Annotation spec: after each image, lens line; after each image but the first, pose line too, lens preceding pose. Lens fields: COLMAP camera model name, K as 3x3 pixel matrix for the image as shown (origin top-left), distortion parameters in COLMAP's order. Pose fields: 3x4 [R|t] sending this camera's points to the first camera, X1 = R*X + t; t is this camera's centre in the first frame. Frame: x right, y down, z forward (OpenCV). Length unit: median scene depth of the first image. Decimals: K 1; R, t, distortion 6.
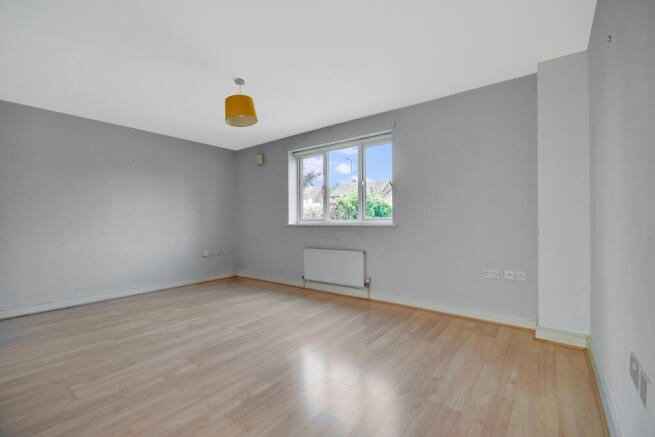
lens RADIAL K [[288.7, 0, 326.8], [0, 288.7, 219.0], [0, 0, 1]] dist [-0.003870, -0.001259]
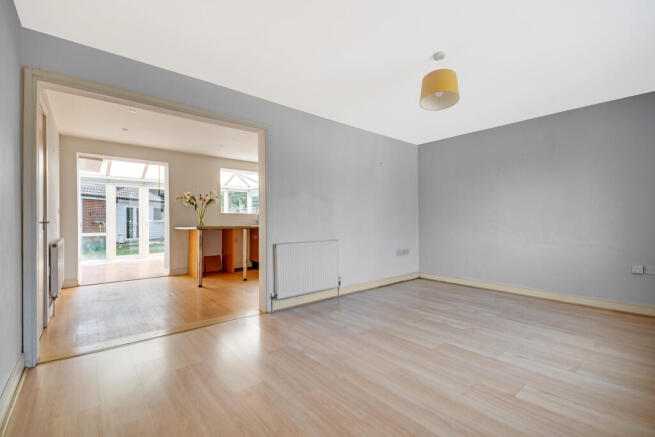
lens RADIAL K [[288.7, 0, 328.7], [0, 288.7, 217.7], [0, 0, 1]] dist [-0.003870, -0.001259]
pose [[-0.210669, 0.004852, -0.977545, 0.618267], [0.006864, 0.999970, 0.003485, -0.004293], [0.977533, -0.005975, -0.210696, 0.856398]]
